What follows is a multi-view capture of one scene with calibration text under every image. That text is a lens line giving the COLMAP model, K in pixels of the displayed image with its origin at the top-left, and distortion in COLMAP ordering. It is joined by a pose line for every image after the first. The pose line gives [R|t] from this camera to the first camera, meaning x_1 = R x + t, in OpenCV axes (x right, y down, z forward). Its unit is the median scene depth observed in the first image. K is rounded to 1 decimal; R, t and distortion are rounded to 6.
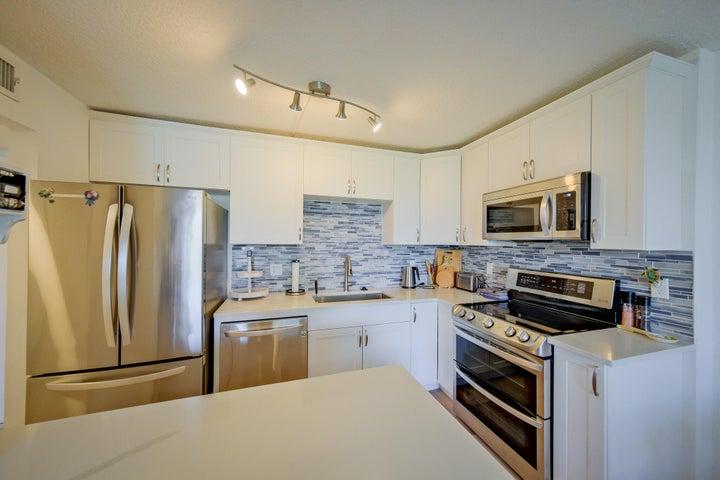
lens RADIAL K [[256.1, 0, 360.0], [0, 256.1, 240.0], [0, 0, 1]] dist [0.000750, 0.000349]
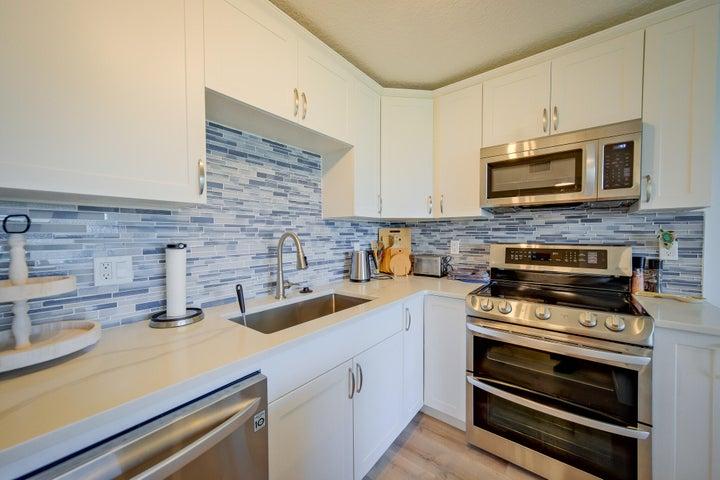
lens RADIAL K [[269.7, 0, 361.2], [0, 269.7, 240.9], [0, 0, 1]] dist [0.001068, 0.000462]
pose [[0.833566, -0.024881, 0.551859, -0.244531], [0.007872, 0.999419, 0.033170, 0.061624], [-0.552363, -0.023305, 0.833278, 0.451850]]
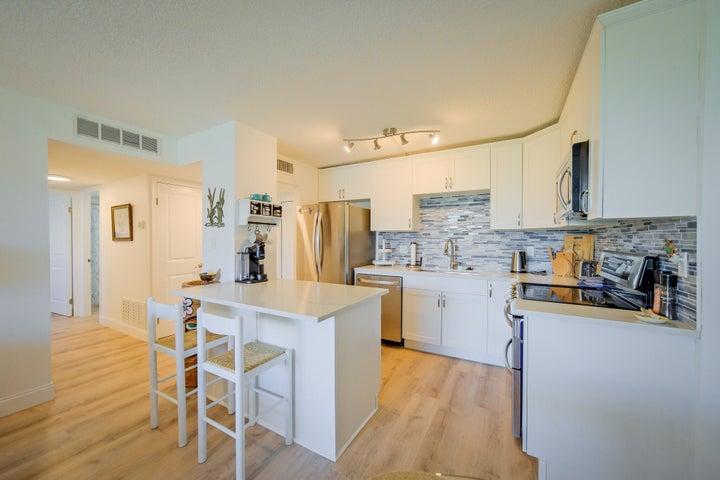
lens RADIAL K [[269.7, 0, 361.2], [0, 269.7, 240.9], [0, 0, 1]] dist [0.001068, 0.000462]
pose [[0.670130, 0.000922, -0.742243, 0.652822], [0.007191, 0.999944, 0.007734, 0.057816], [0.742209, -0.010520, 0.670086, -0.187369]]
